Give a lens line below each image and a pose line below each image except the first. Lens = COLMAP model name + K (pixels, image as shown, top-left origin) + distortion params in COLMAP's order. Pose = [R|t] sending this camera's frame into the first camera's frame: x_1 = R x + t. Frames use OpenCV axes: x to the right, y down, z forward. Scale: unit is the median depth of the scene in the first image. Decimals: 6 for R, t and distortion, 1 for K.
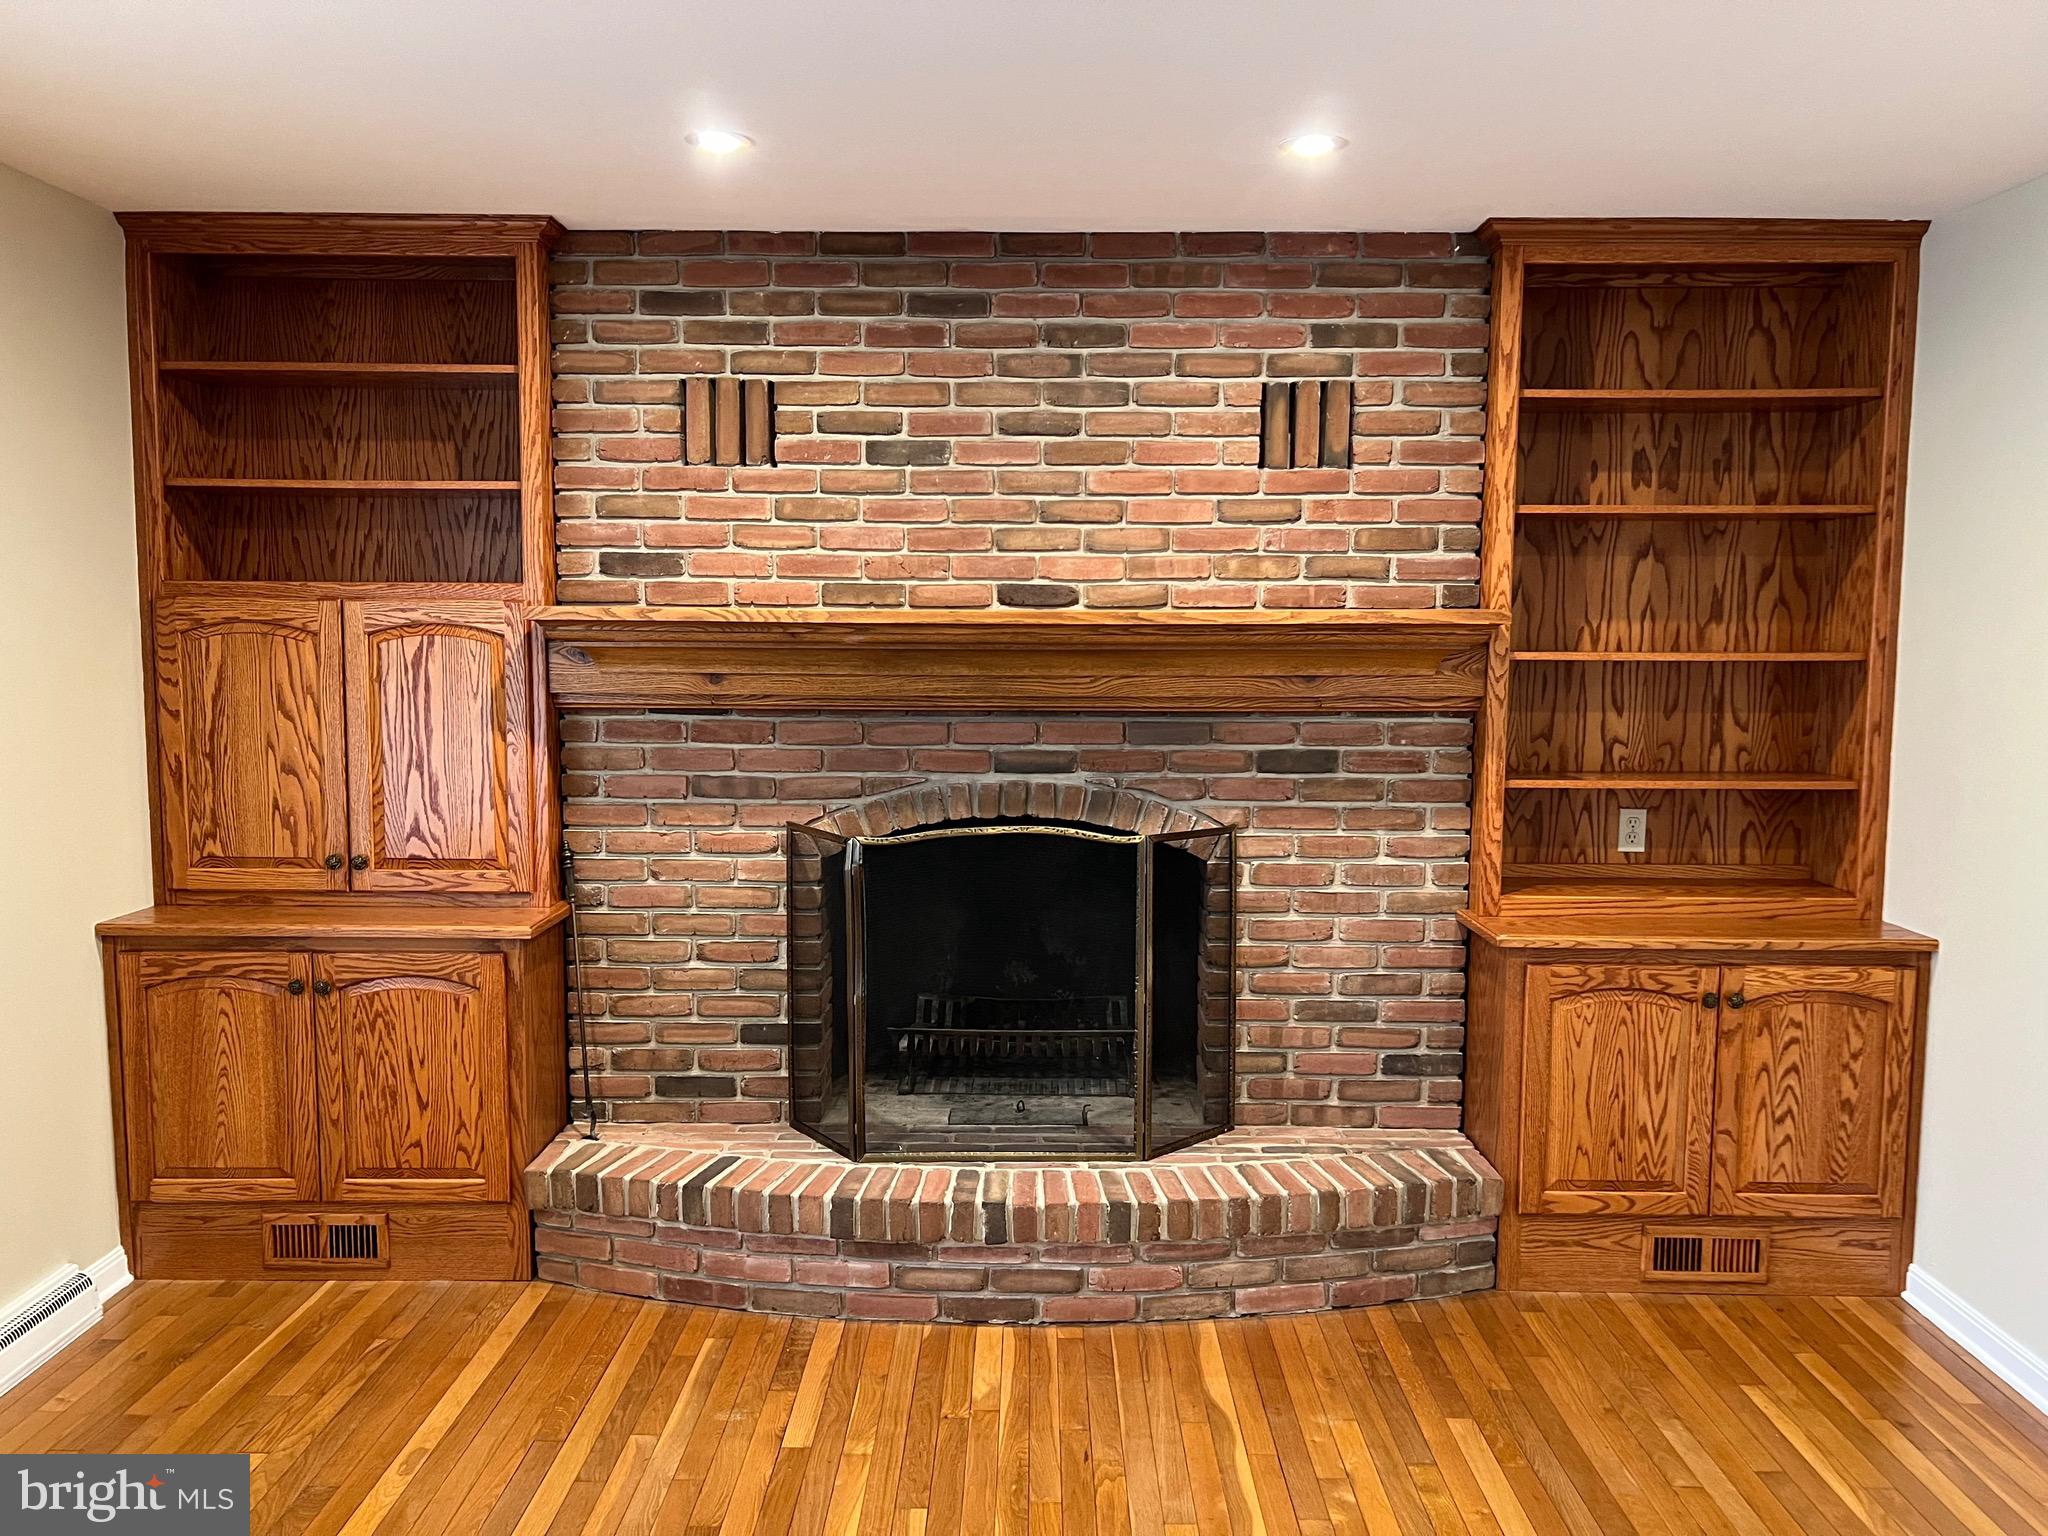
lens RADIAL K [[1533.2, 0, 1023.0], [0, 1533.2, 775.4], [0, 0, 1]] dist [0.047847, -0.034581]
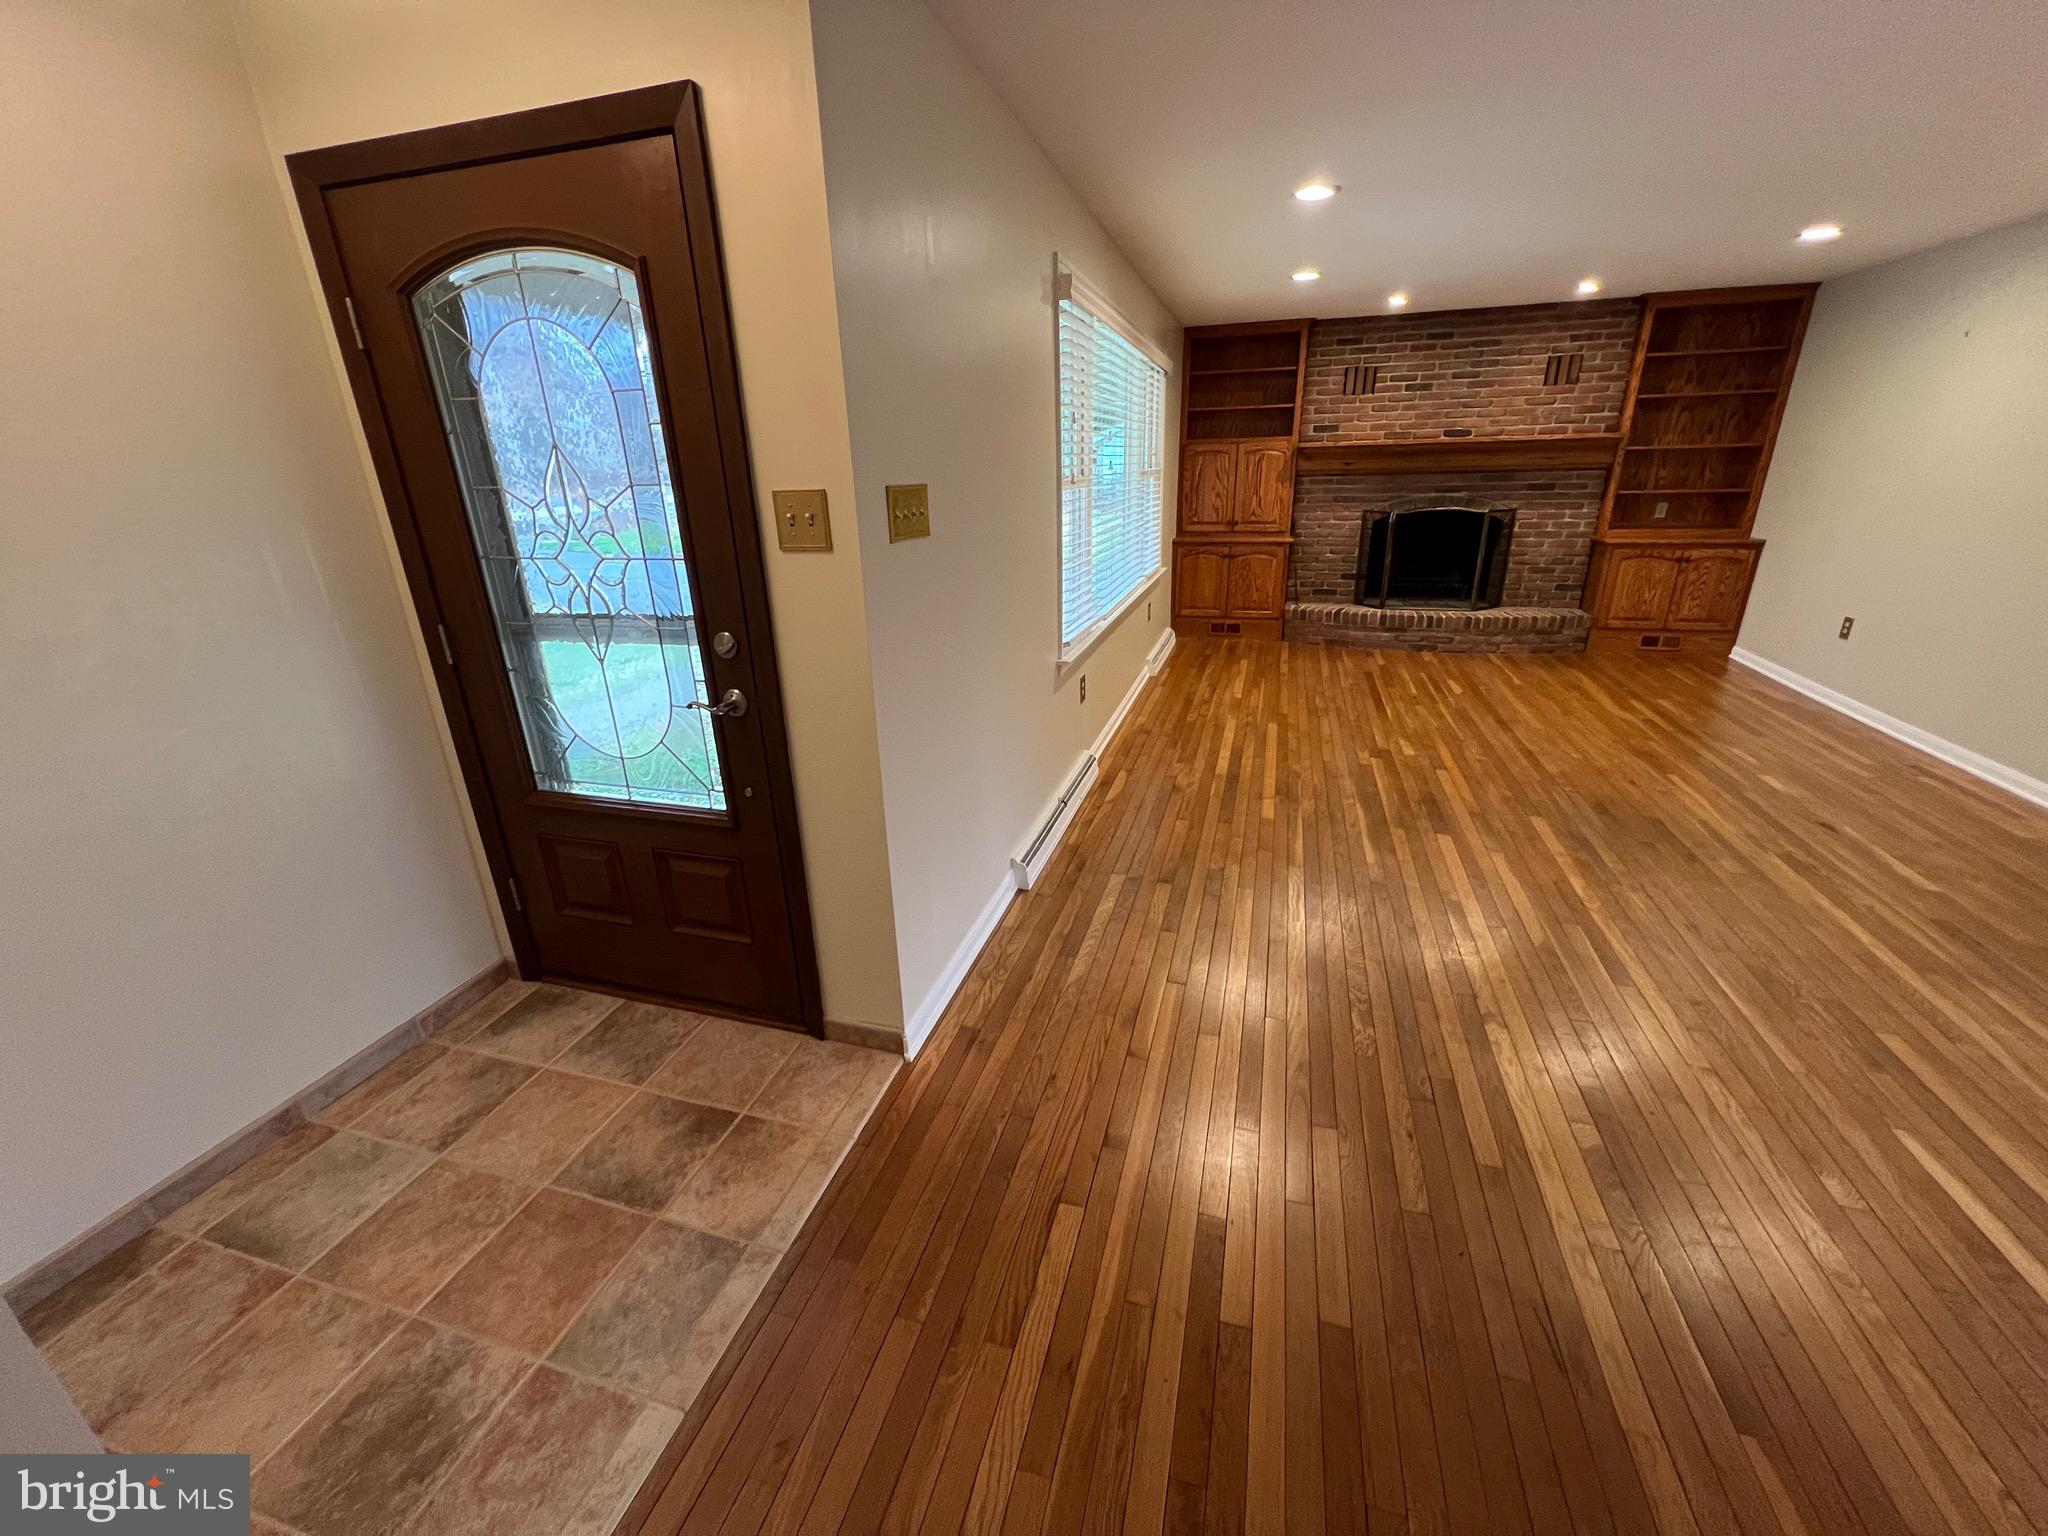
lens RADIAL K [[817.8, 0, 1026.1], [0, 817.8, 768.4], [0, 0, 1]] dist [0.001869, -0.000350]
pose [[0.958787, 0.070891, -0.275139, -0.336456], [0.003370, 0.965467, 0.260503, 0.109977], [0.284105, -0.250694, 0.925439, -1.011396]]
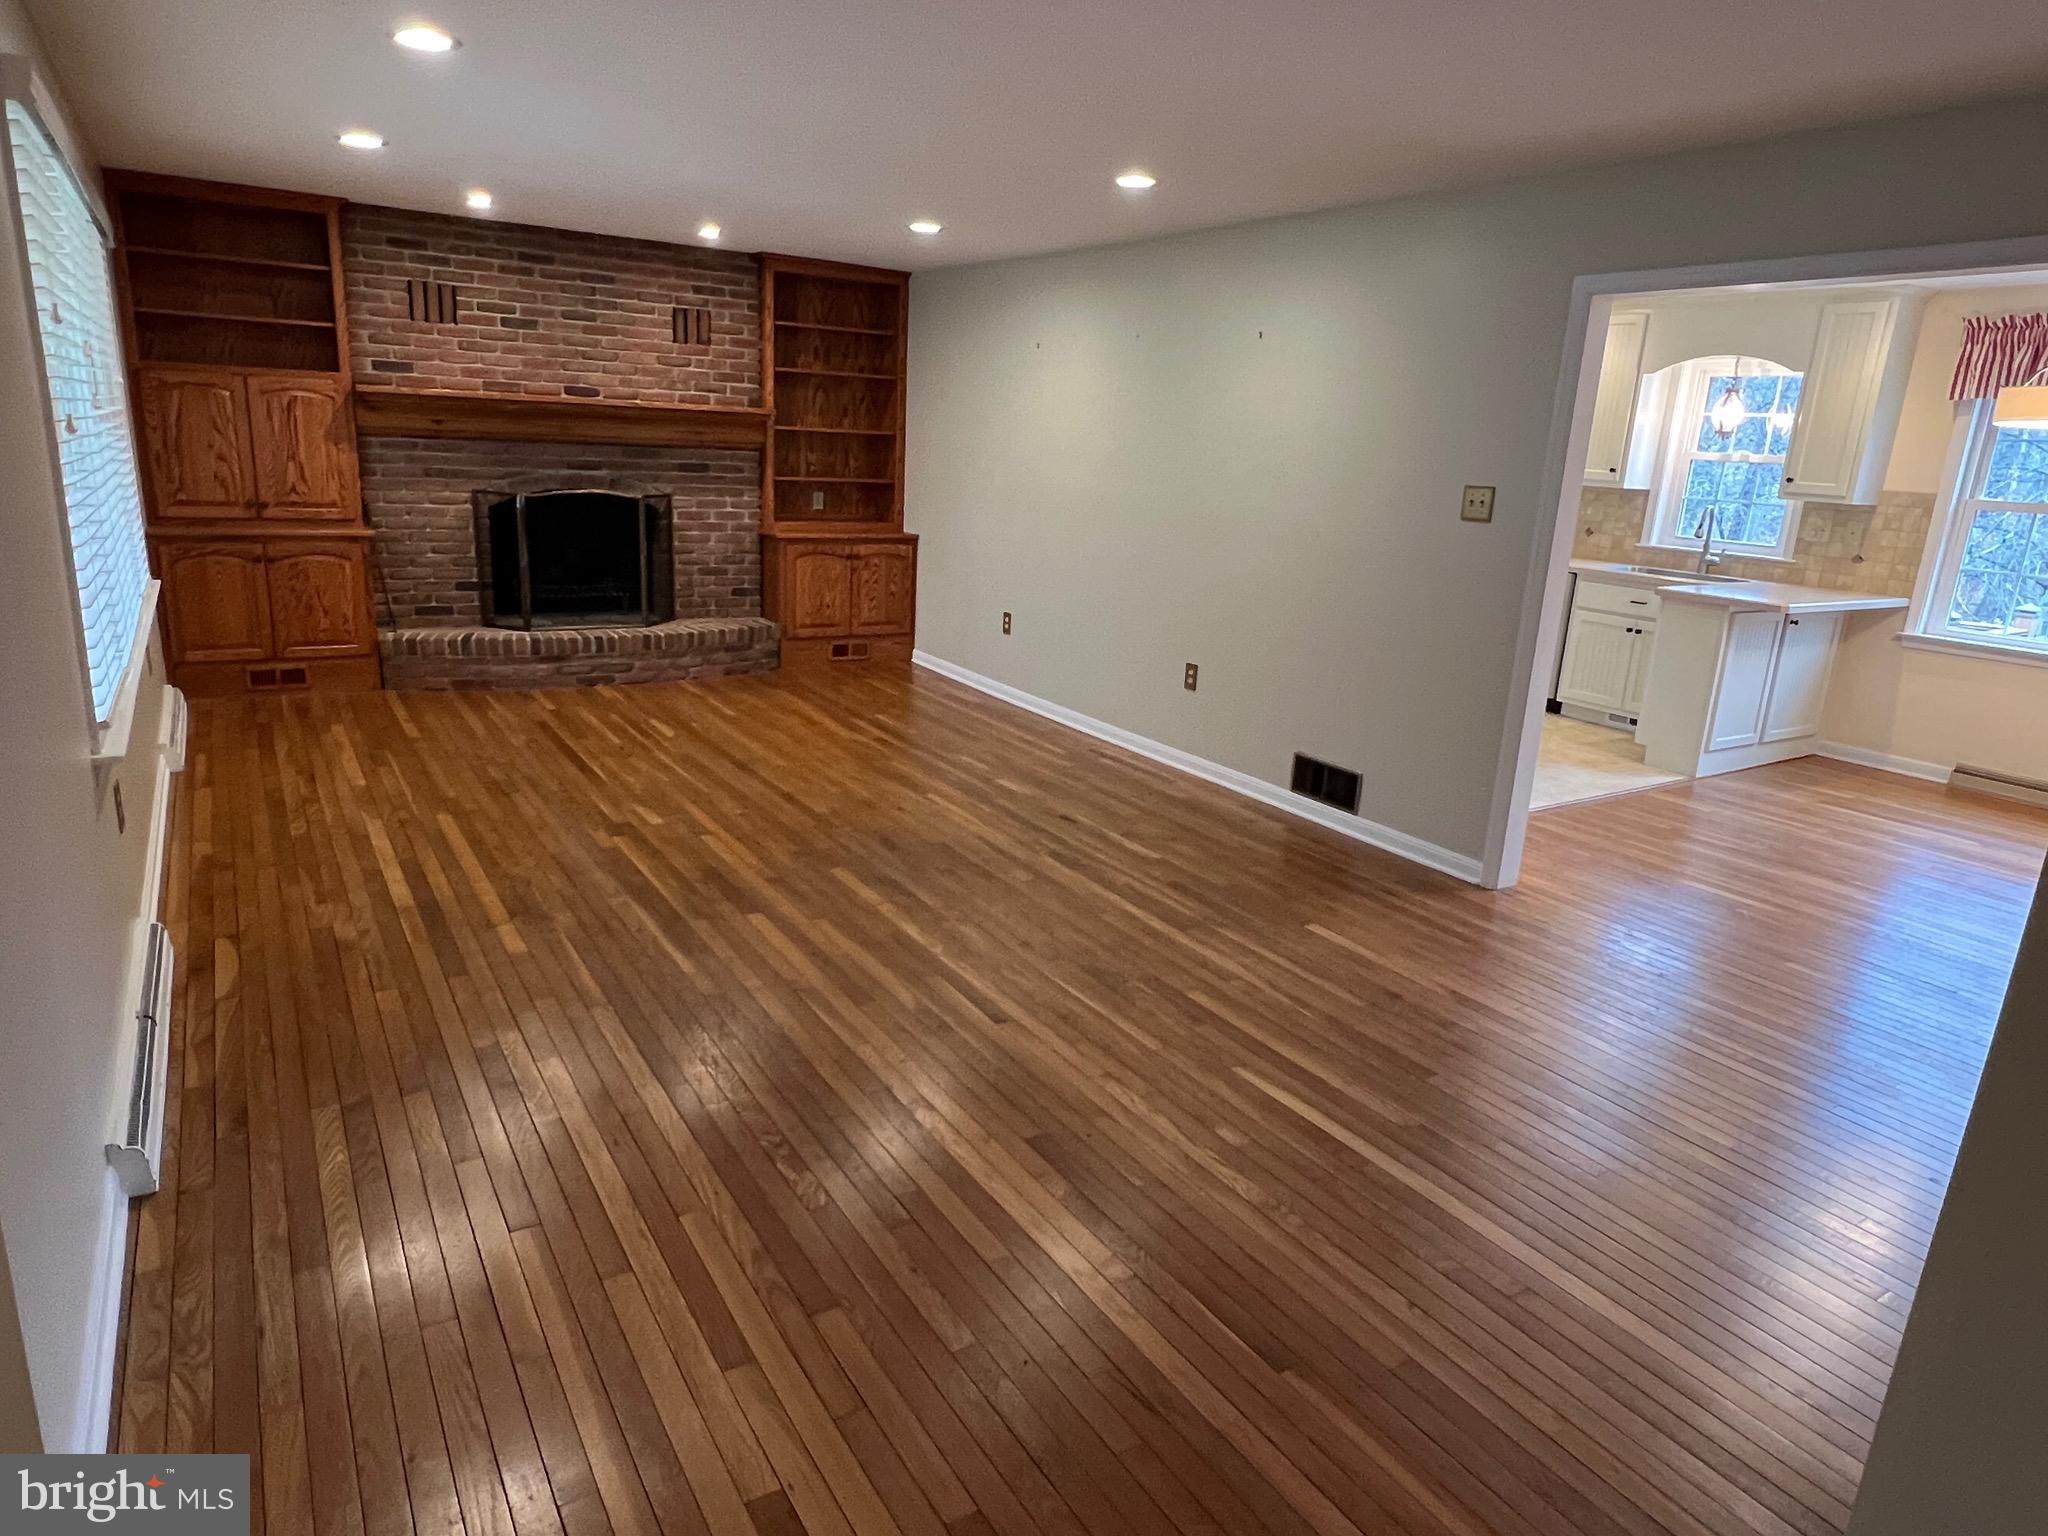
lens RADIAL K [[1232.7, 0, 1022.4], [0, 1232.7, 769.4], [0, 0, 1]] dist [0.004013, -0.005702]
pose [[0.842374, -0.103565, 0.528848, -0.487352], [0.004822, 0.982769, 0.184777, 0.106561], [-0.538871, -0.153101, 0.828358, -1.027793]]
